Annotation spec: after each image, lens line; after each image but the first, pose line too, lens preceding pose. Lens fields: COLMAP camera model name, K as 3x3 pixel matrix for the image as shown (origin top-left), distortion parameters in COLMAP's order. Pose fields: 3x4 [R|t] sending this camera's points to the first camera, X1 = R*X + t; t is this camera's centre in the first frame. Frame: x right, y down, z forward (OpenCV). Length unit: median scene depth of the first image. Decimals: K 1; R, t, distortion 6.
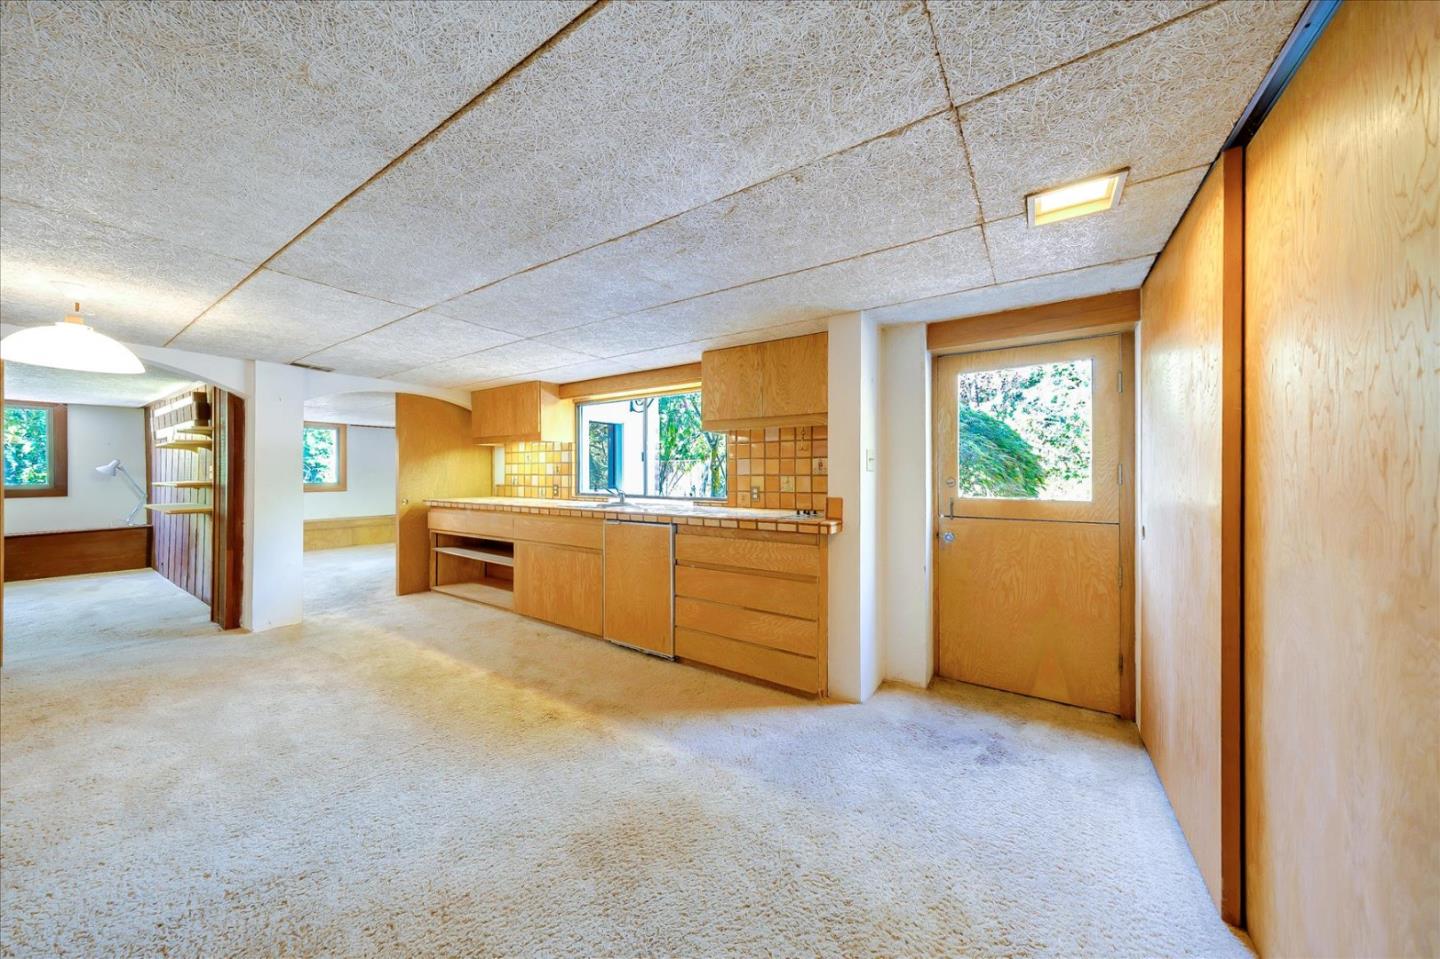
lens RADIAL K [[491.3, 0, 723.4], [0, 491.3, 476.2], [0, 0, 1]] dist [0.000565, -0.000006]
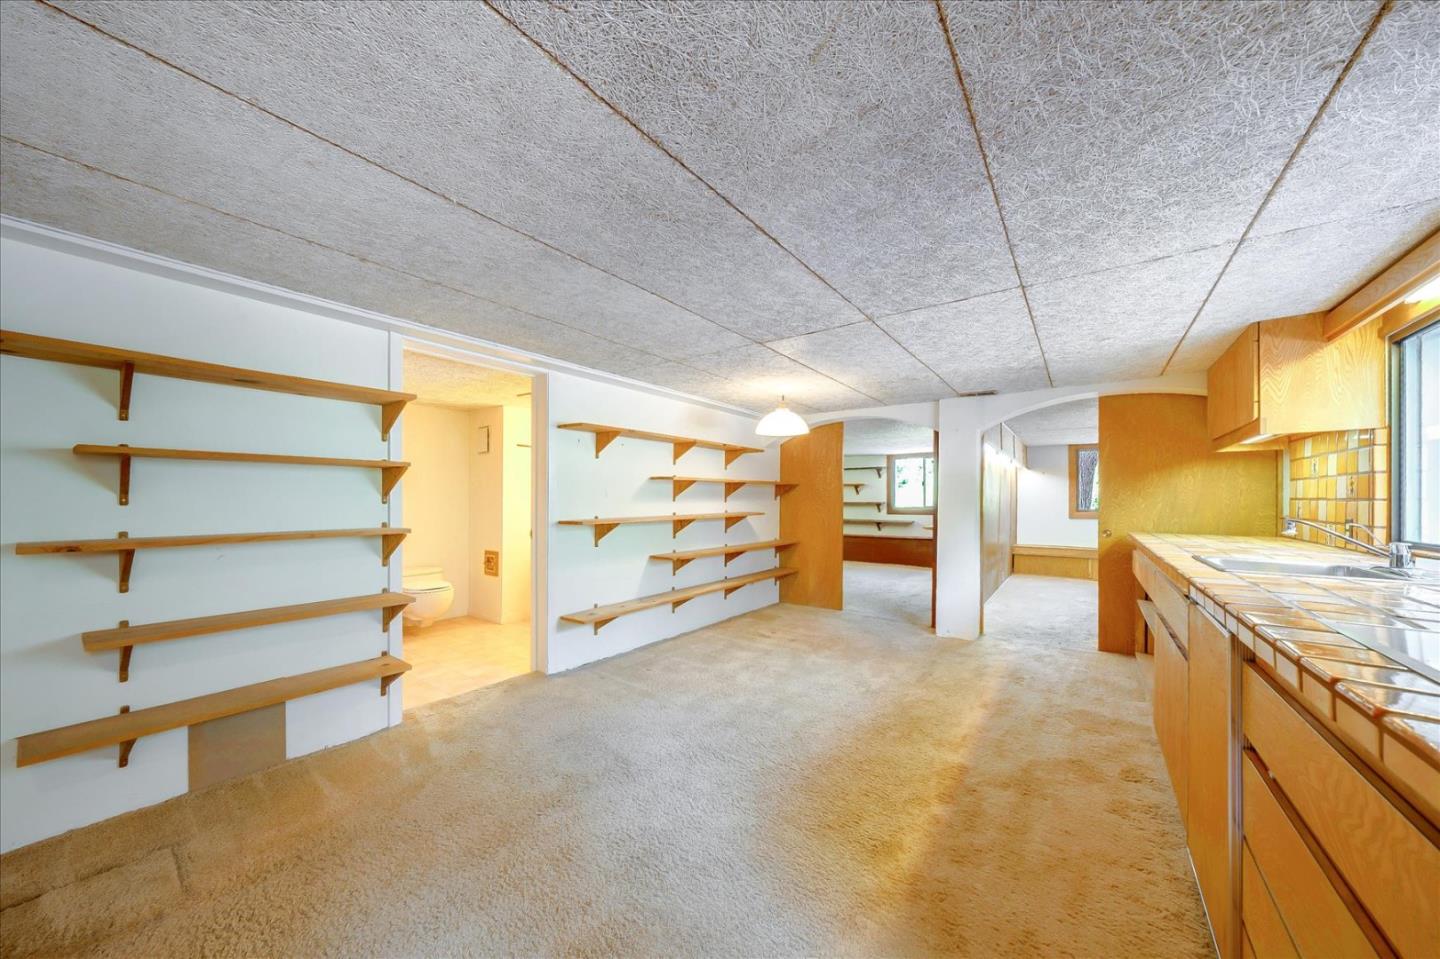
lens RADIAL K [[491.3, 0, 704.6], [0, 491.3, 498.6], [0, 0, 1]] dist [0.000565, -0.000006]
pose [[-0.056125, -0.003650, -0.998417, 0.272961], [-0.006246, 0.999975, -0.003305, 0.003822], [0.998404, 0.006050, -0.056146, 0.615317]]
